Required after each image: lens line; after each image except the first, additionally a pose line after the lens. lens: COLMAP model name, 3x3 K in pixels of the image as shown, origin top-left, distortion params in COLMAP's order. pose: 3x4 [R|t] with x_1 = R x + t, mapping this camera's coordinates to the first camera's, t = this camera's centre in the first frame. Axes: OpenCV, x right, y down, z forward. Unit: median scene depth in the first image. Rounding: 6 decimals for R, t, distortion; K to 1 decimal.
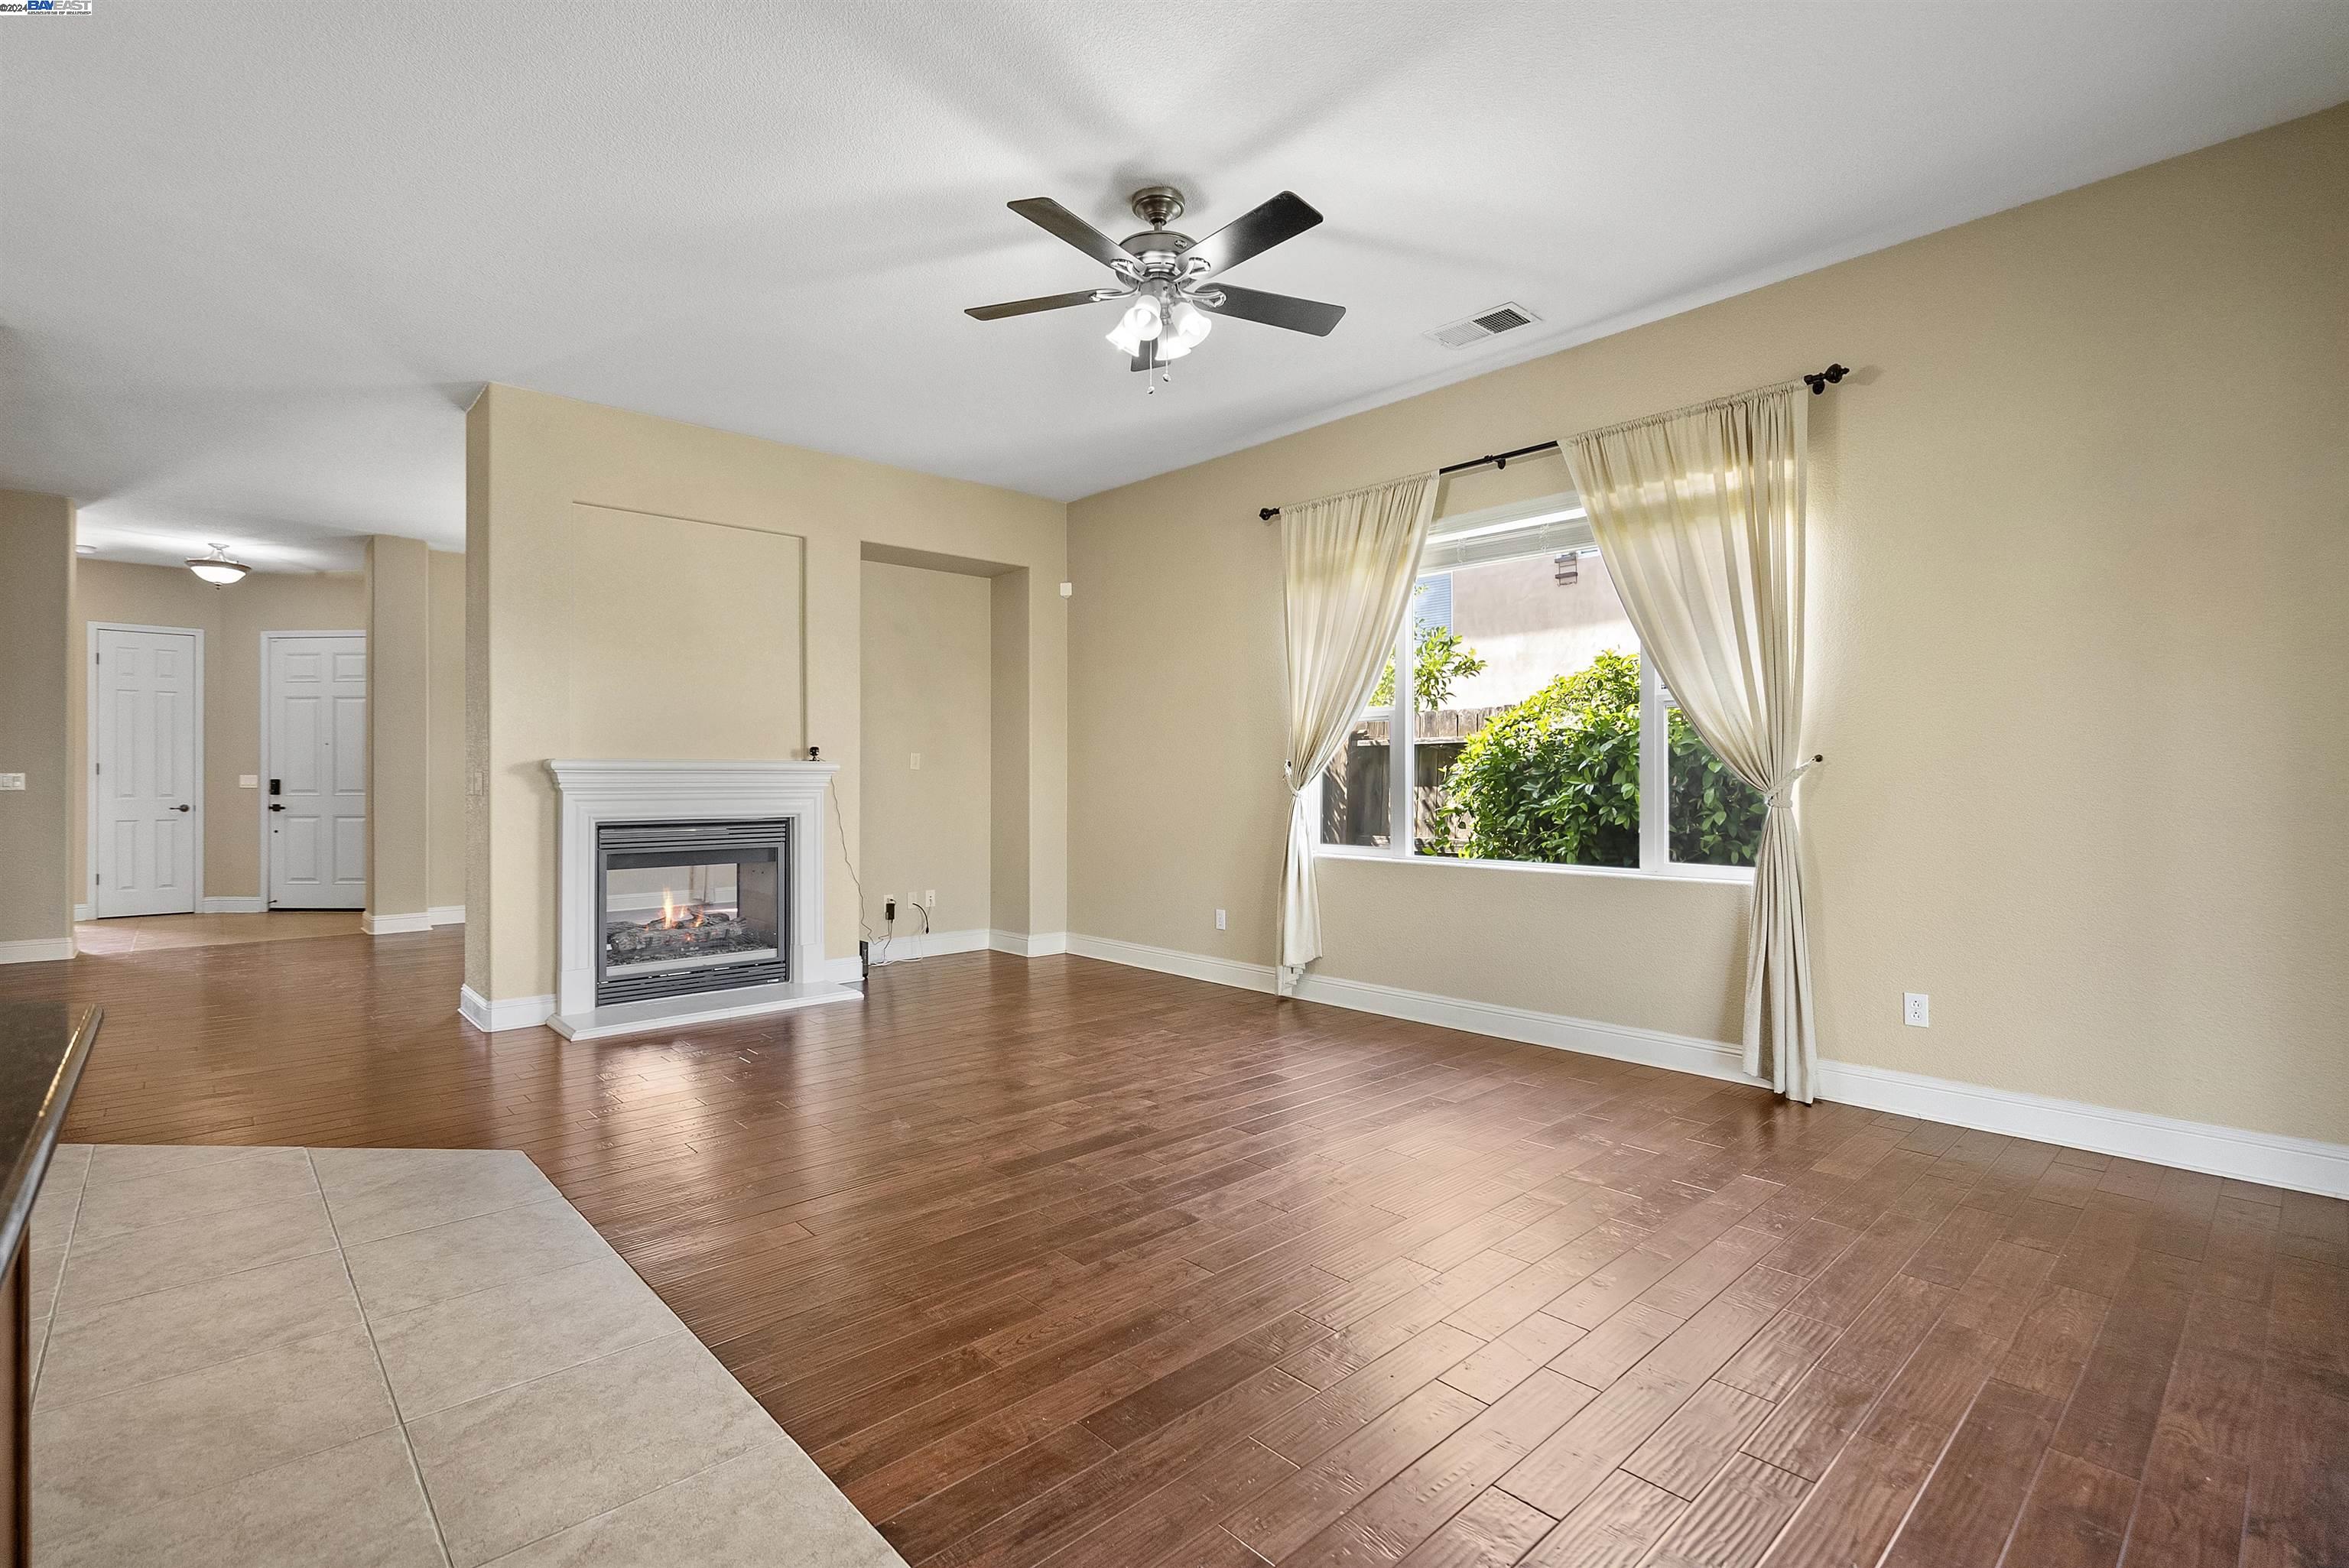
lens RADIAL K [[1074.9, 0, 1179.9], [0, 1074.9, 770.1], [0, 0, 1]] dist [0.001279, 0.000148]
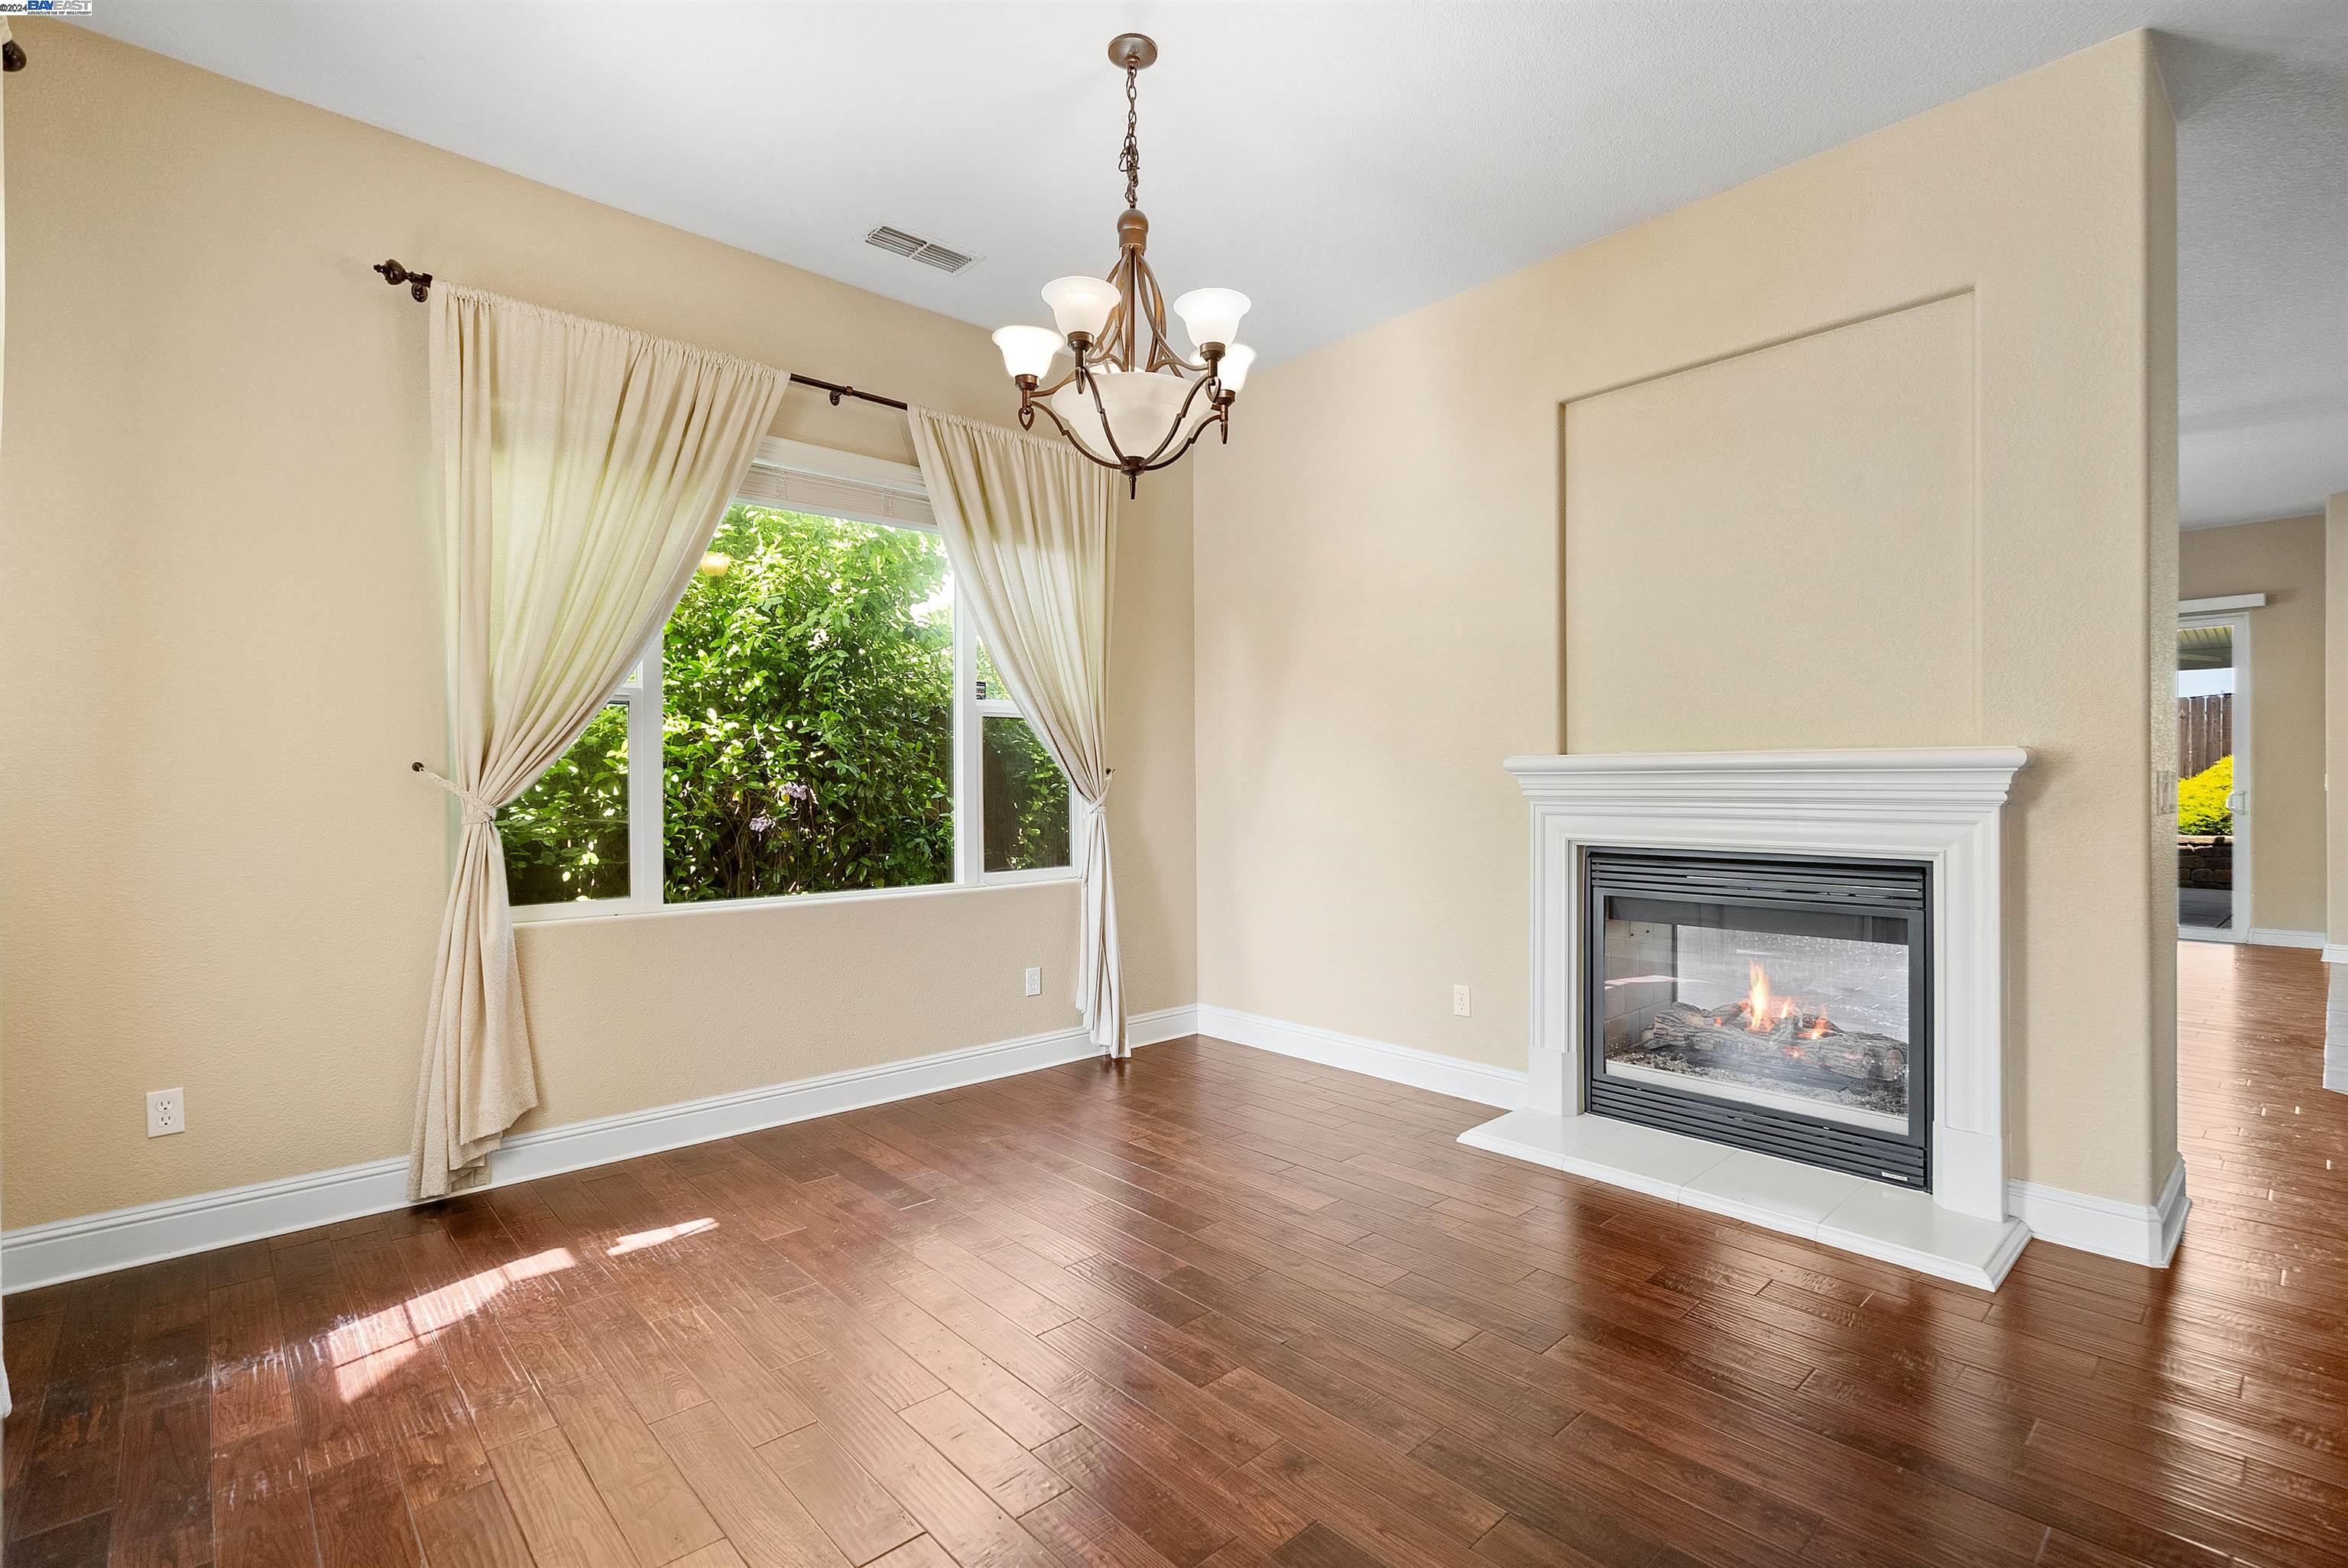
lens RADIAL K [[1074.4, 0, 1169.3], [0, 1074.4, 791.8], [0, 0, 1]] dist [0.001279, 0.000148]
pose [[0.005685, -0.003815, 0.999977, -0.516566], [-0.007338, 0.999966, 0.003857, 0.004425], [-0.999957, -0.007359, 0.005657, 0.762803]]
